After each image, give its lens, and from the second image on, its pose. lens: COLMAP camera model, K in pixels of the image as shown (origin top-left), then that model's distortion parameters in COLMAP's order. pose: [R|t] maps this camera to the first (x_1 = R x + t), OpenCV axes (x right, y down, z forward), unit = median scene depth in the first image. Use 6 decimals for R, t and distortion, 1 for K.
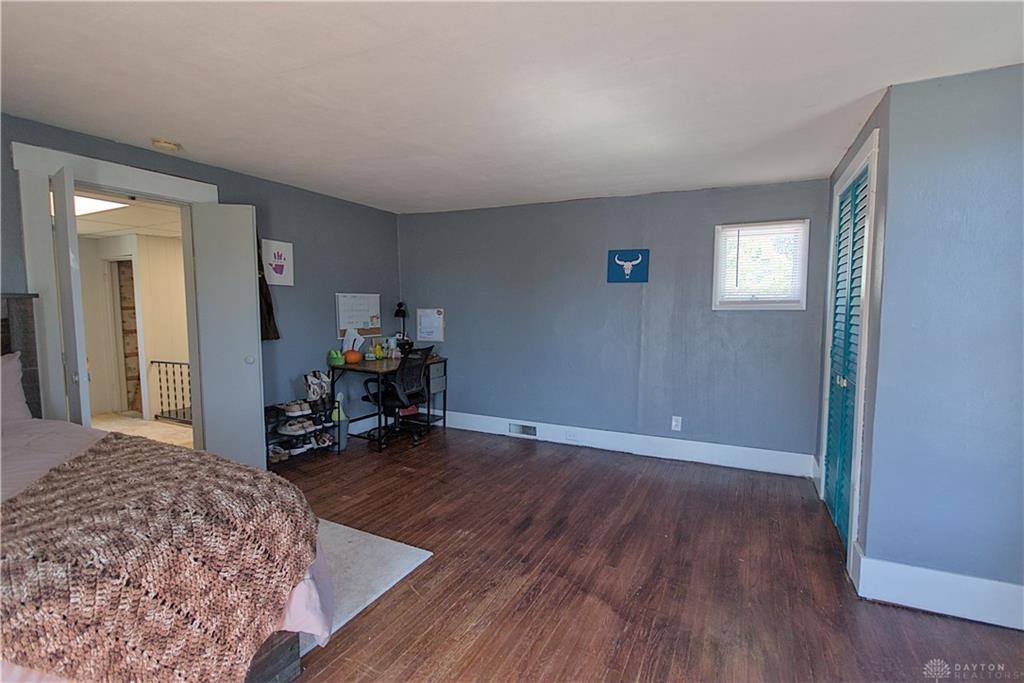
lens RADIAL K [[472.3, 0, 539.1], [0, 472.3, 345.7], [0, 0, 1]] dist [0.000840, 0.000126]
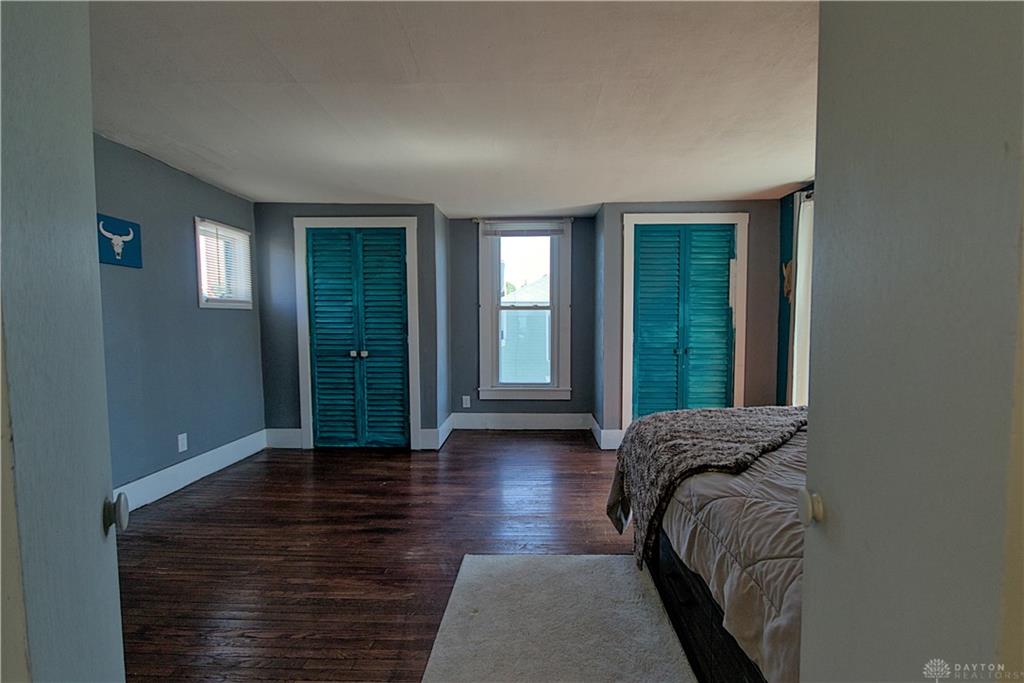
lens RADIAL K [[472.3, 0, 515.4], [0, 472.3, 344.8], [0, 0, 1]] dist [0.000840, 0.000126]
pose [[-0.382166, -0.055116, 0.922449, -0.746297], [0.068210, 0.993814, 0.087640, -0.043135], [-0.921573, 0.096413, -0.376042, 0.809956]]
